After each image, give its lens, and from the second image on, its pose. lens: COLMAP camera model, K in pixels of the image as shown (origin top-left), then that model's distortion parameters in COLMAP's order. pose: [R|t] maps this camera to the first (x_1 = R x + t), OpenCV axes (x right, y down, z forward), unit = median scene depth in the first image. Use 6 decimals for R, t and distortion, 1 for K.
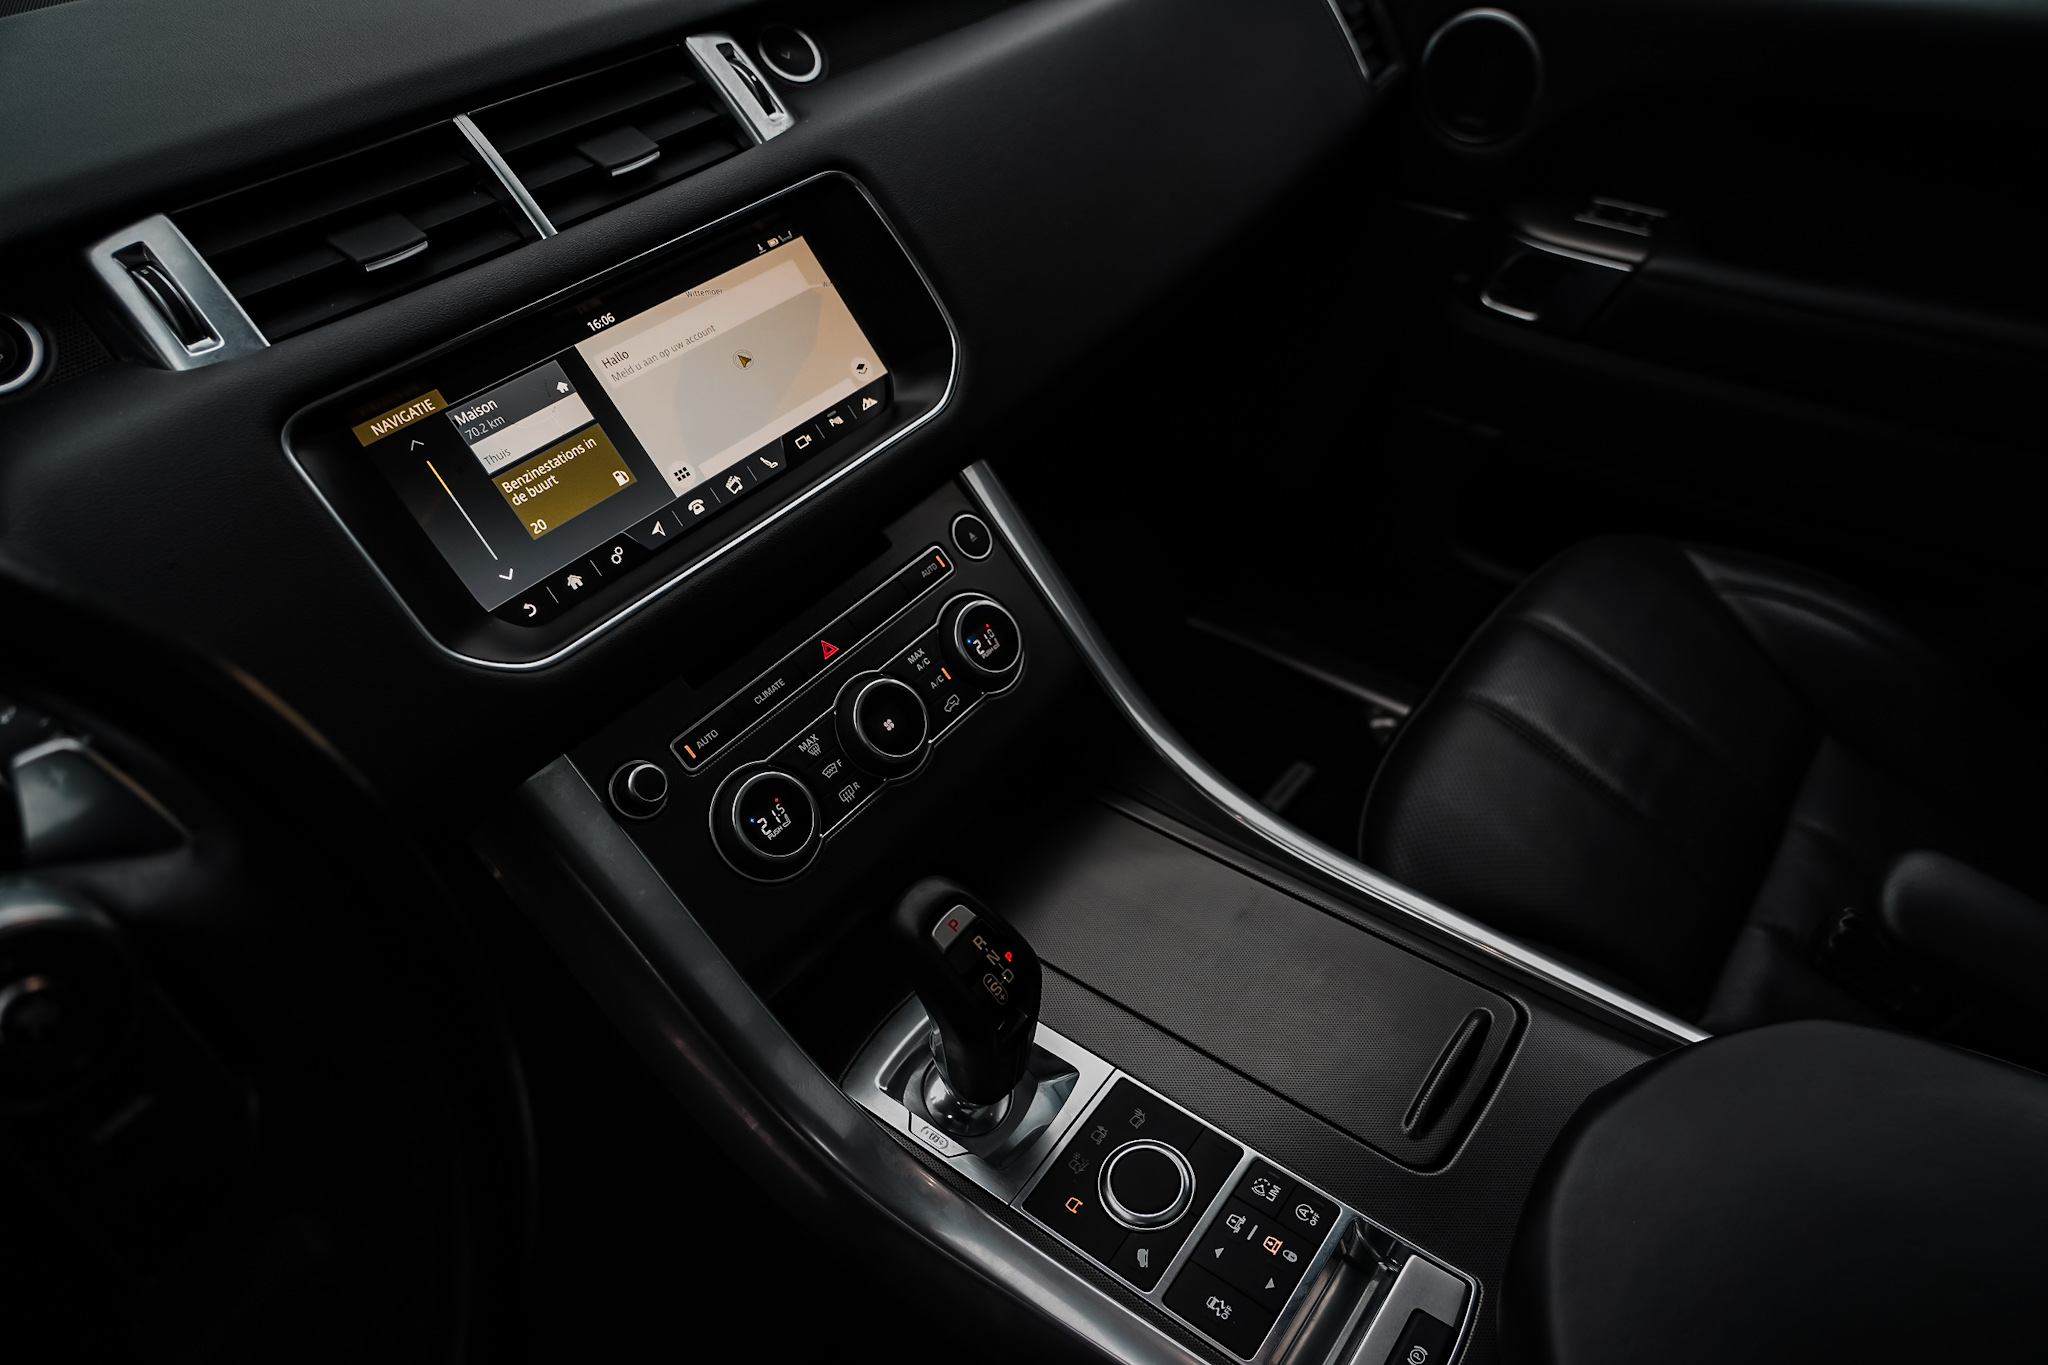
lens RADIAL K [[1392.3, 0, 1025.6], [0, 1392.3, 644.4], [0, 0, 1]] dist [-0.008070, 0.000820]
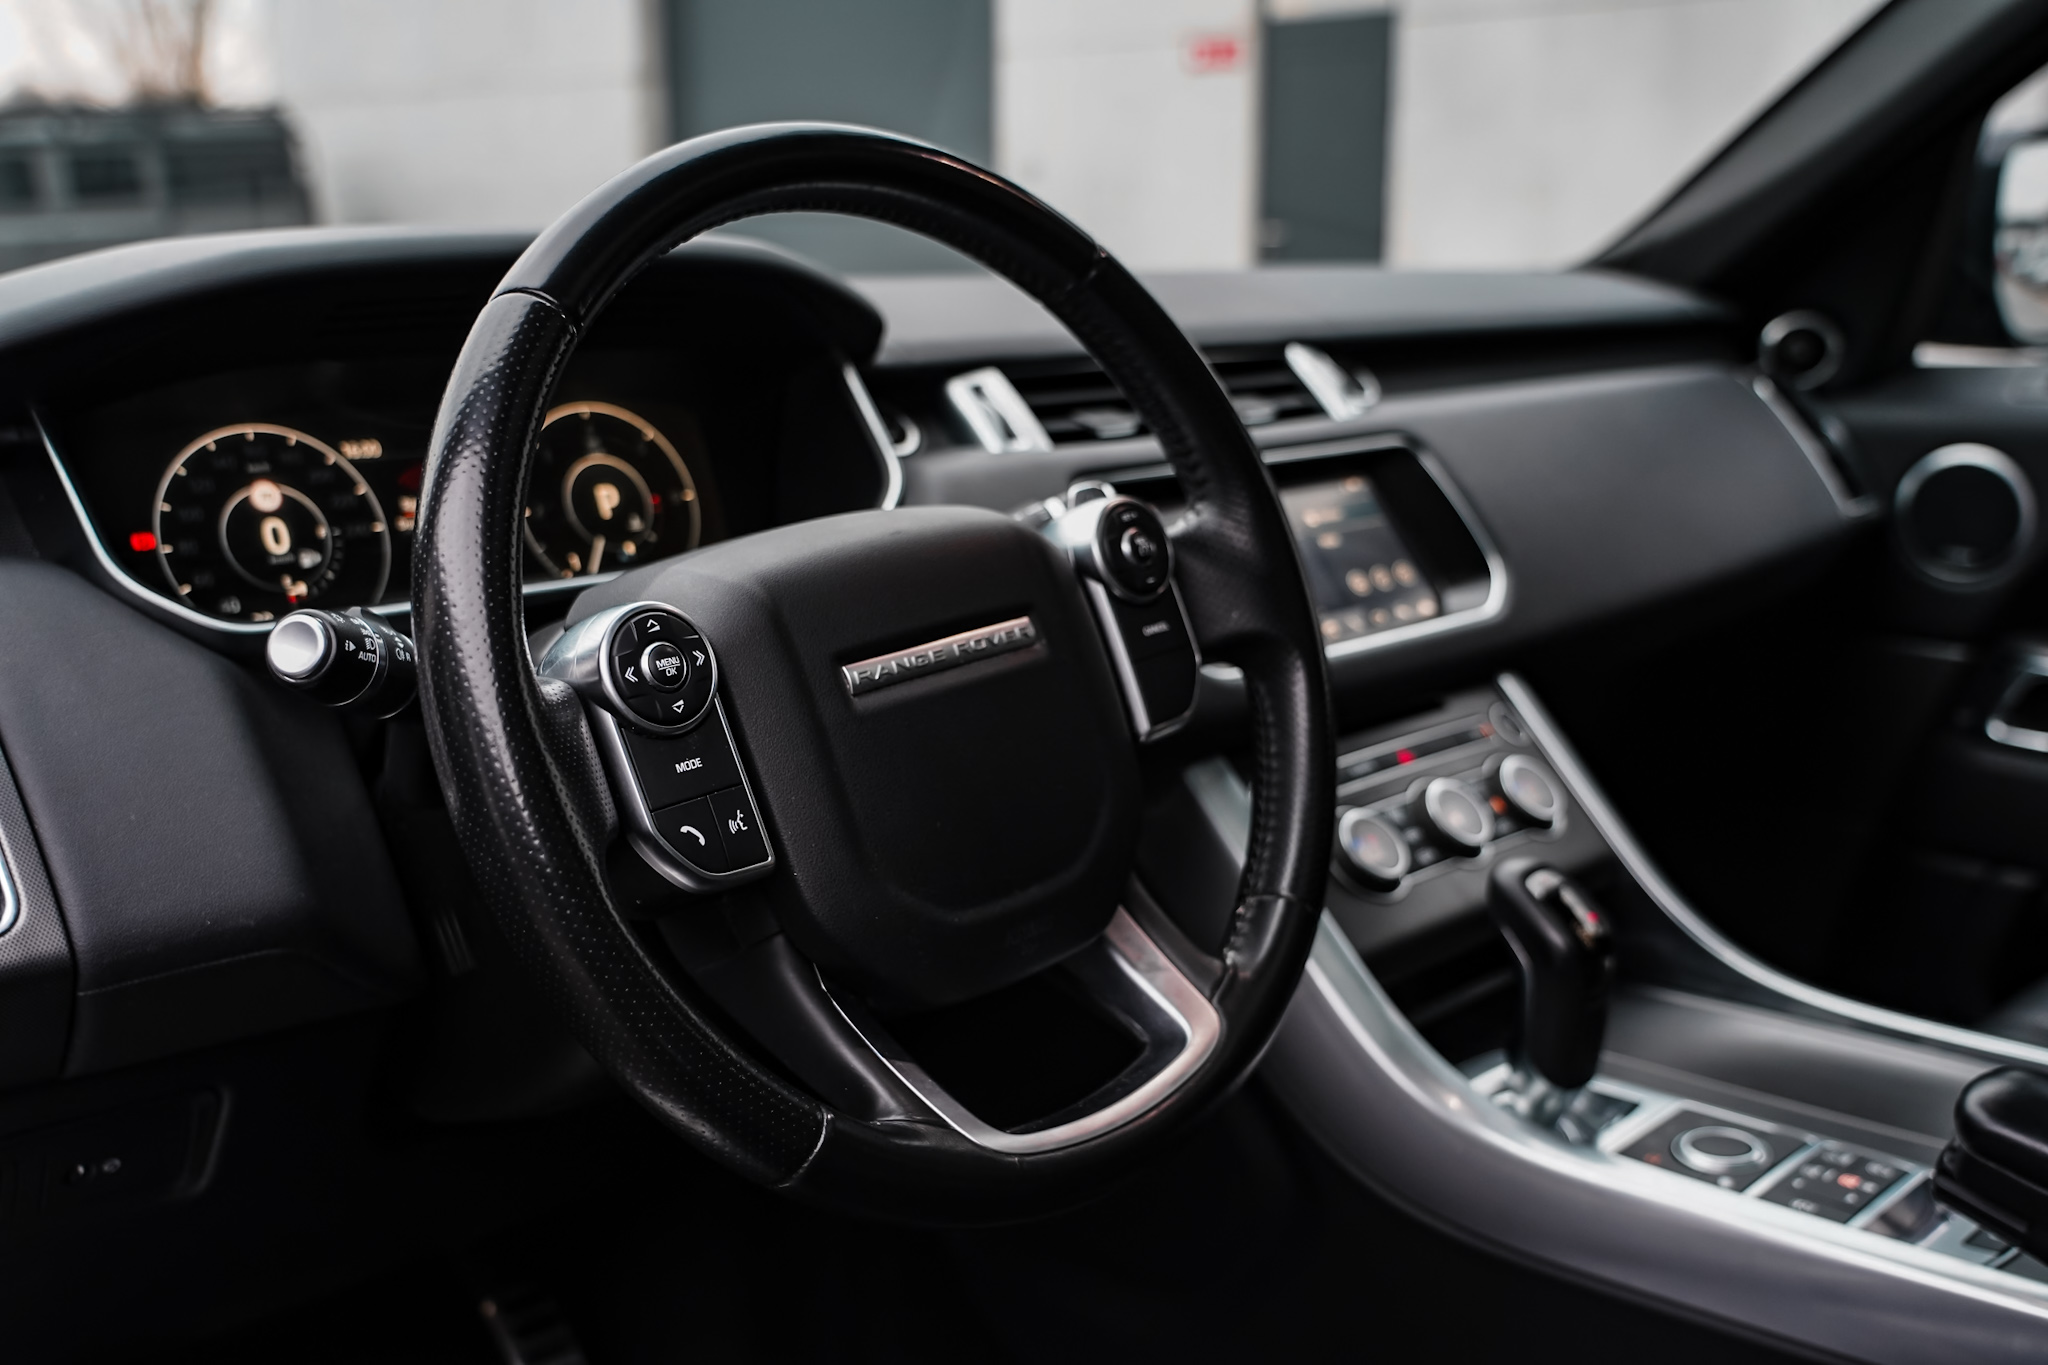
lens RADIAL K [[2038.9, 0, 1024.0], [0, 2038.9, 682.5], [0, 0, 1]] dist [0.058123, -0.012270]
pose [[0.988001, 0.034523, -0.150539, -0.227884], [-0.099886, 0.886246, -0.452317, 0.862049], [0.117799, 0.461927, 0.879060, -0.670846]]
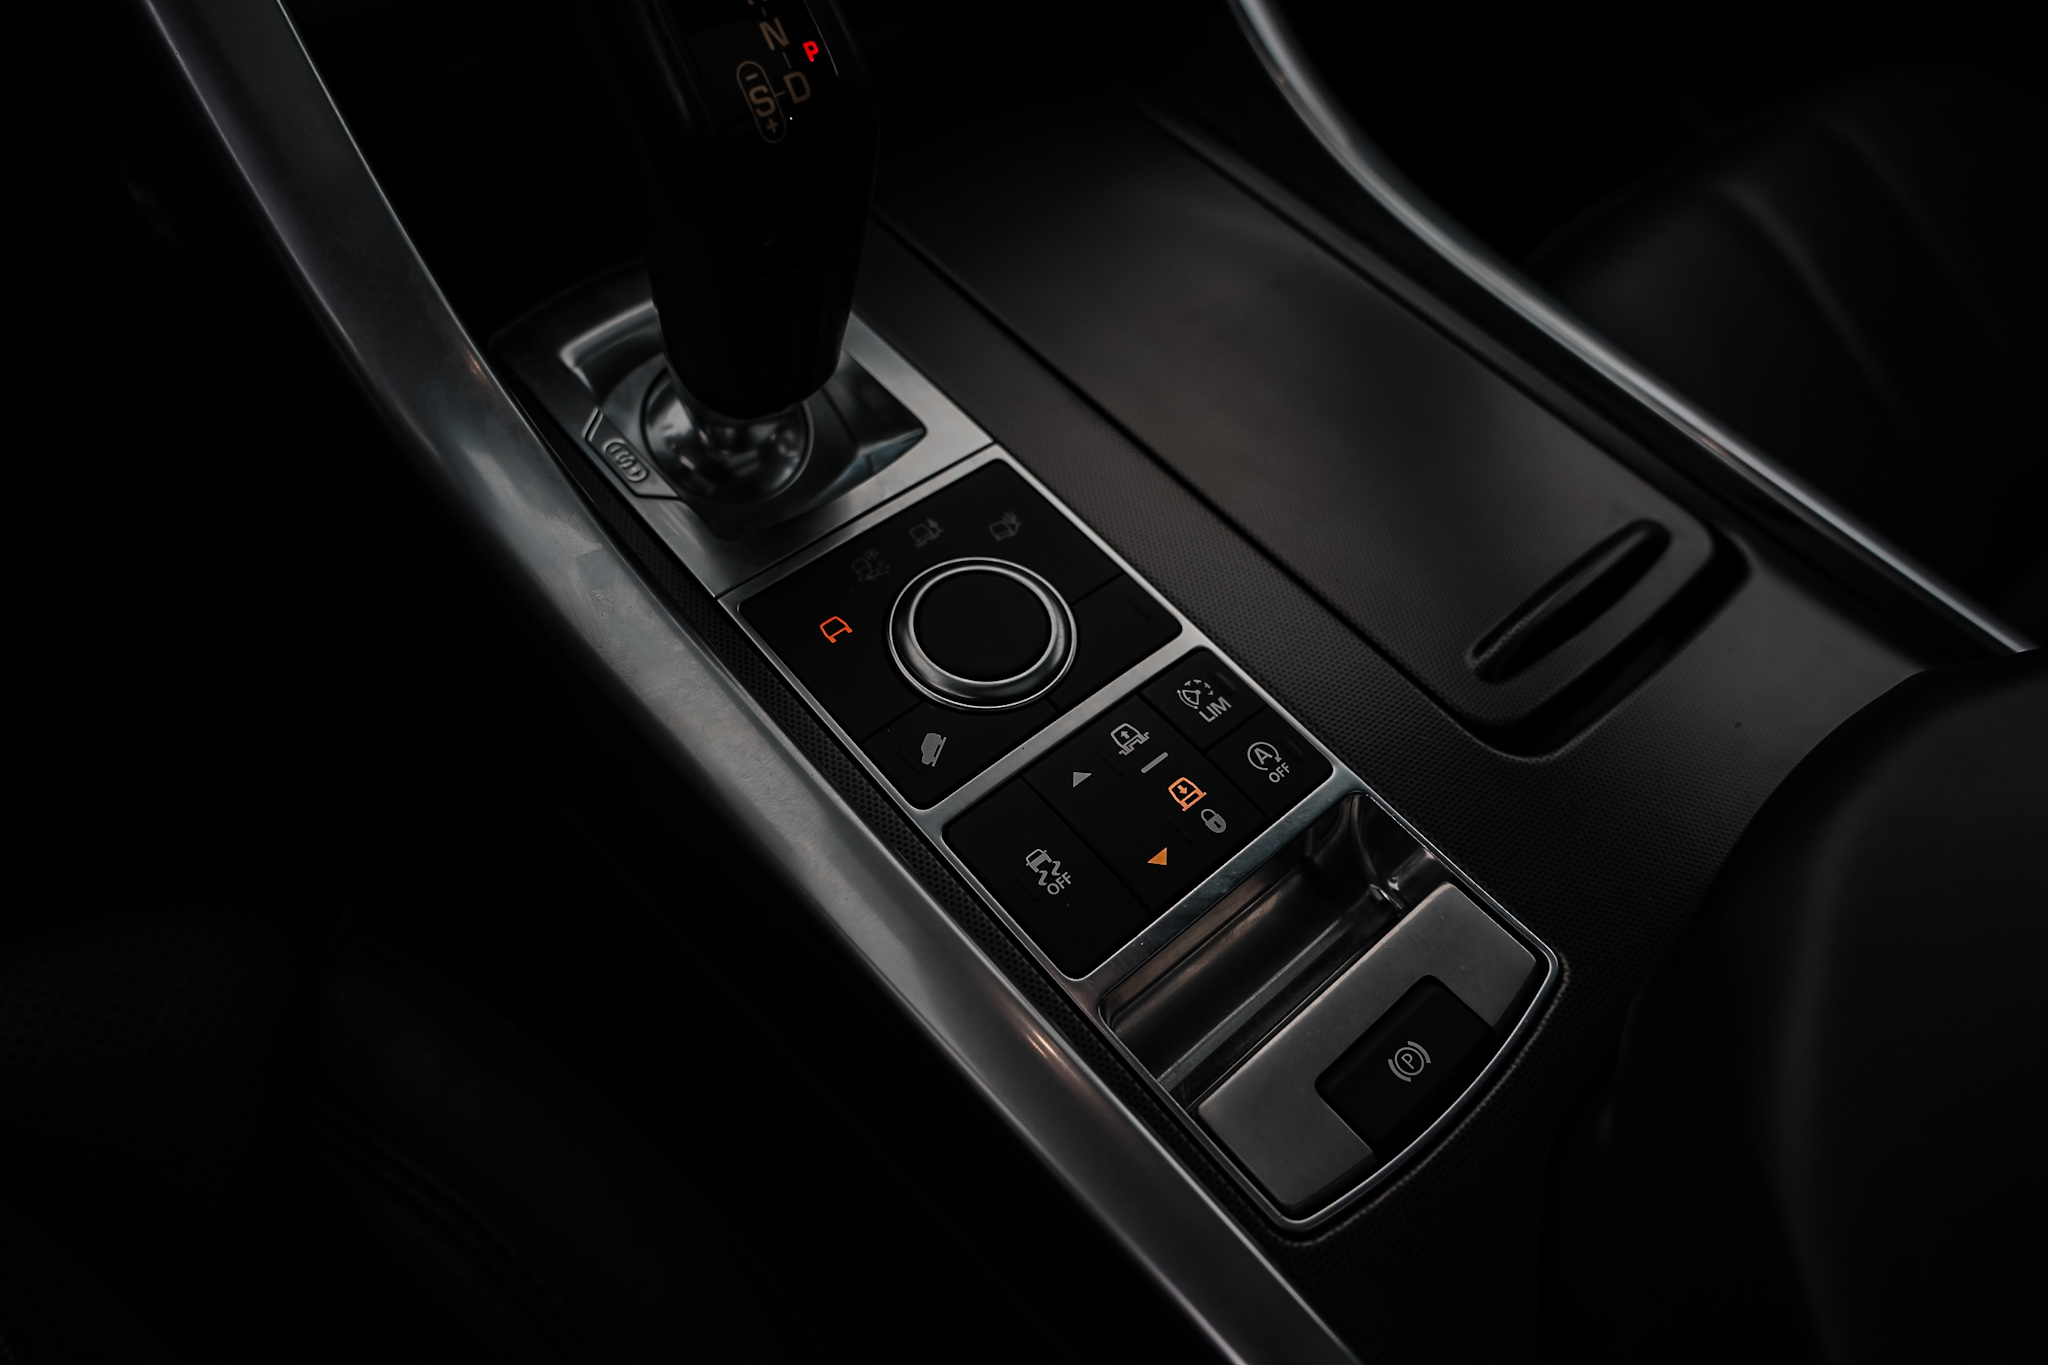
lens RADIAL K [[1392.3, 0, 1025.6], [0, 1392.3, 644.4], [0, 0, 1]] dist [-0.008070, 0.000820]
pose [[0.964699, 0.262467, 0.021601, 0.093700], [-0.259191, 0.931722, 0.254389, 0.260995], [0.046642, -0.251008, 0.966861, 0.507724]]
